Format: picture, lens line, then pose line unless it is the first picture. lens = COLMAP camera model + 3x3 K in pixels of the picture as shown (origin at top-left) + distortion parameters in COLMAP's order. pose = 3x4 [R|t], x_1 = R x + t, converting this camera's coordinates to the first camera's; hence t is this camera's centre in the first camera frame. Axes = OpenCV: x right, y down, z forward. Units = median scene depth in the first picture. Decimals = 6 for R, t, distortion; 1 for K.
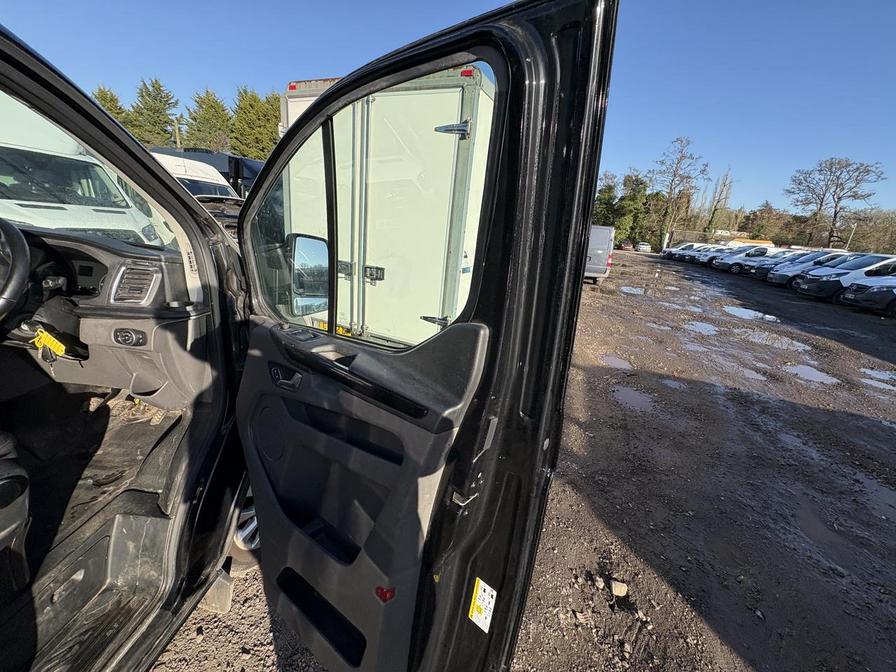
lens RADIAL K [[358.2, 0, 447.0], [0, 358.2, 335.5], [0, 0, 1]] dist [-0.003027, 0.000998]
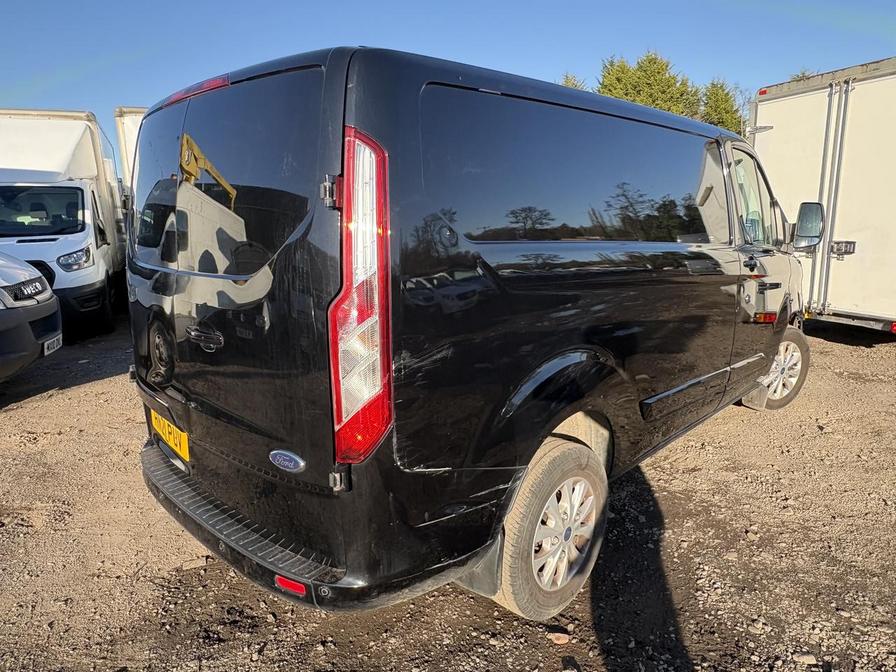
lens RADIAL K [[577.4, 0, 447.1], [0, 577.4, 333.2], [0, 0, 1]] dist [0.005049, 0.001173]
pose [[0.742593, 0.020945, -0.669415, 0.145104], [-0.103977, 0.990997, -0.084337, 0.709342], [0.661622, 0.132232, 0.738086, -2.020028]]
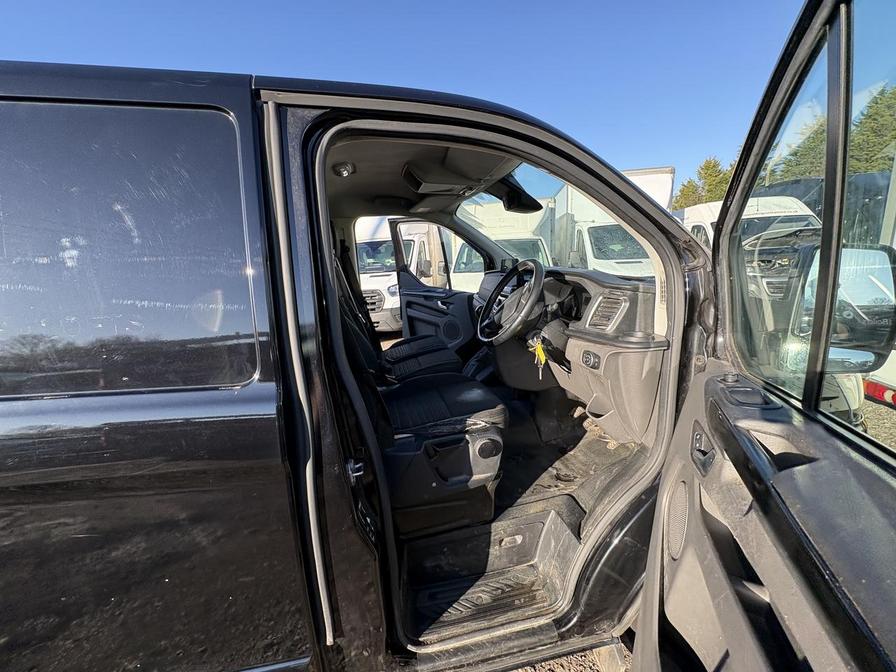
lens RADIAL K [[358.2, 0, 450.7], [0, 358.2, 335.6], [0, 0, 1]] dist [-0.003027, 0.000998]
pose [[0.242135, 0.087575, -0.966282, 0.044163], [-0.204892, 0.978074, 0.037301, -0.015751], [0.948362, 0.188951, 0.254769, 0.244756]]
